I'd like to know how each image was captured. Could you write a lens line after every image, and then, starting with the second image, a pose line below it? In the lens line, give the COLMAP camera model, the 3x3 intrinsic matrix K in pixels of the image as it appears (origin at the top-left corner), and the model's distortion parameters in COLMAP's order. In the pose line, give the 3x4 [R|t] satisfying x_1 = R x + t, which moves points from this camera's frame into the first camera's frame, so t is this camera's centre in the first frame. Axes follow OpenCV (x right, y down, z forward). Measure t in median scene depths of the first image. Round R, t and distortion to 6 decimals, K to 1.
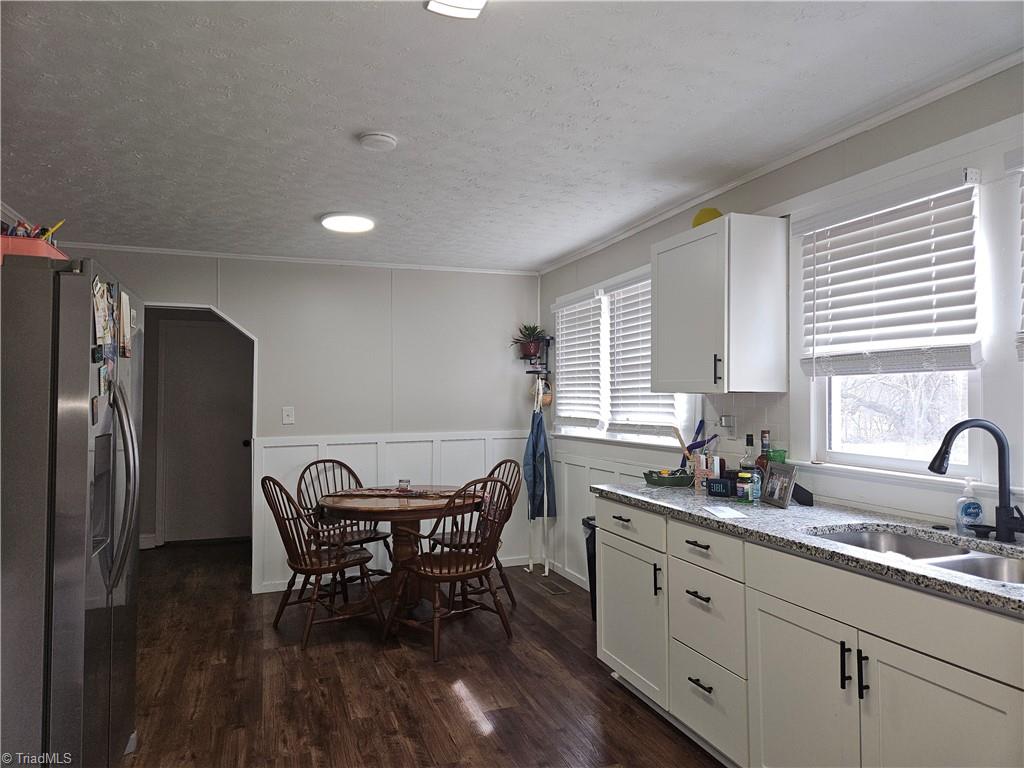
lens RADIAL K [[683.5, 0, 512.0], [0, 683.5, 384.0], [0, 0, 1]] dist [0.054046, -0.003174]
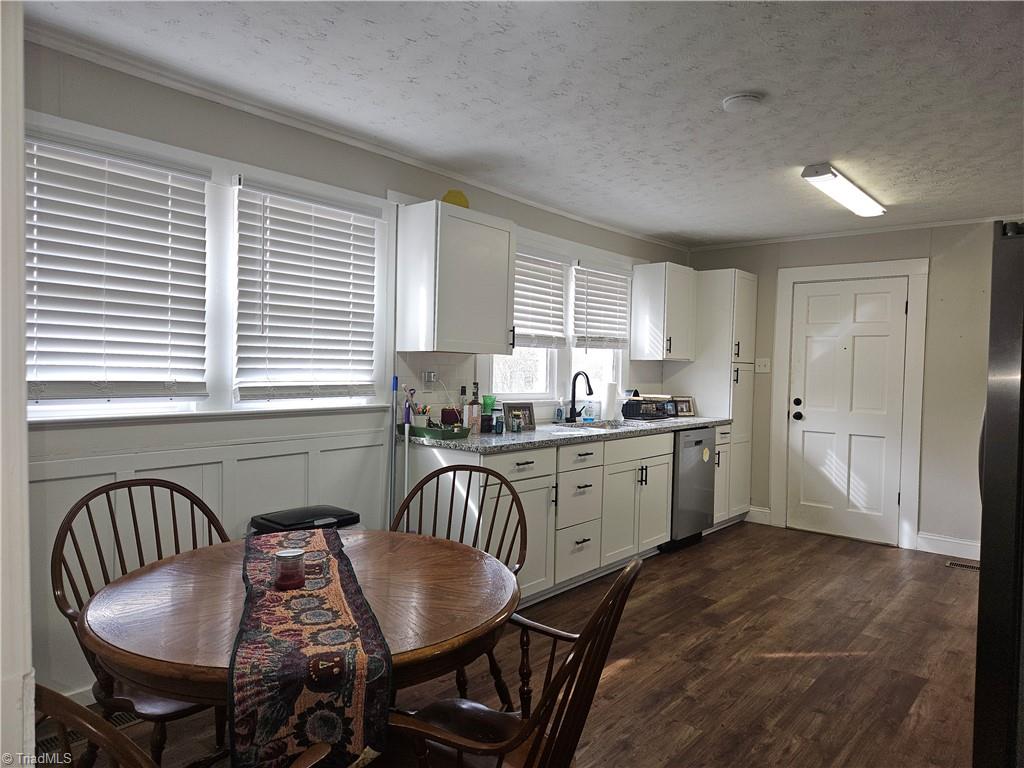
lens RADIAL K [[683.5, 0, 512.0], [0, 683.5, 384.0], [0, 0, 1]] dist [0.054046, -0.003174]
pose [[-0.499848, -0.036462, 0.865345, -0.888941], [-0.046144, 0.998816, 0.015432, 0.050203], [-0.864883, -0.032217, -0.500939, 1.735425]]
